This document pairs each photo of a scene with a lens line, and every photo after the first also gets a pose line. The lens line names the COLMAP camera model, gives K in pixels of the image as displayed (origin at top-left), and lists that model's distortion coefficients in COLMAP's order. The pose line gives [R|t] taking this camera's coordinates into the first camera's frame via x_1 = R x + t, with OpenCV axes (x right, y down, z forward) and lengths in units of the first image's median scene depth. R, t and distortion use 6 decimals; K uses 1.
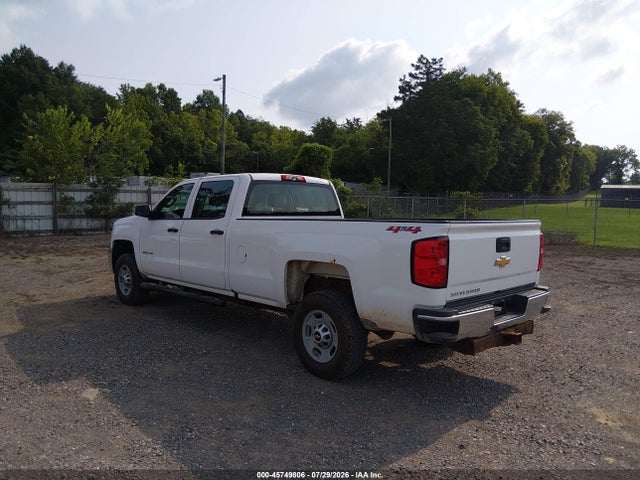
lens RADIAL K [[513.1, 0, 320.0], [0, 513.1, 240.8], [0, 0, 1]] dist [-0.019393, -0.007473]
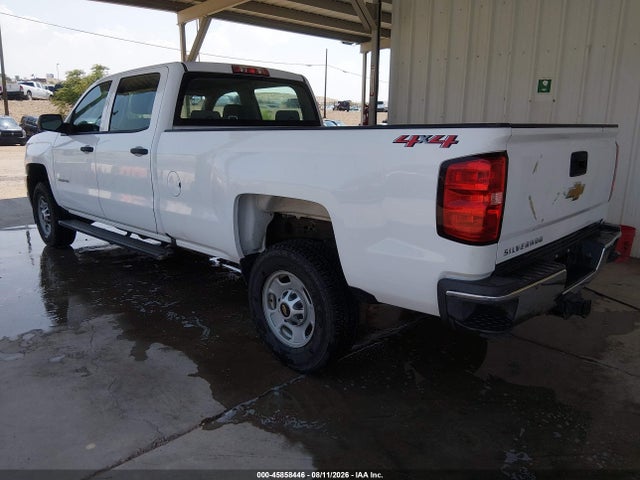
lens RADIAL K [[513.1, 0, 316.3], [0, 513.1, 250.6], [0, 0, 1]] dist [-0.019393, -0.007473]
pose [[0.999699, -0.021098, 0.012486, 0.028437], [0.018496, 0.983358, 0.180734, -0.006252], [-0.016091, -0.180449, 0.983453, 0.363666]]
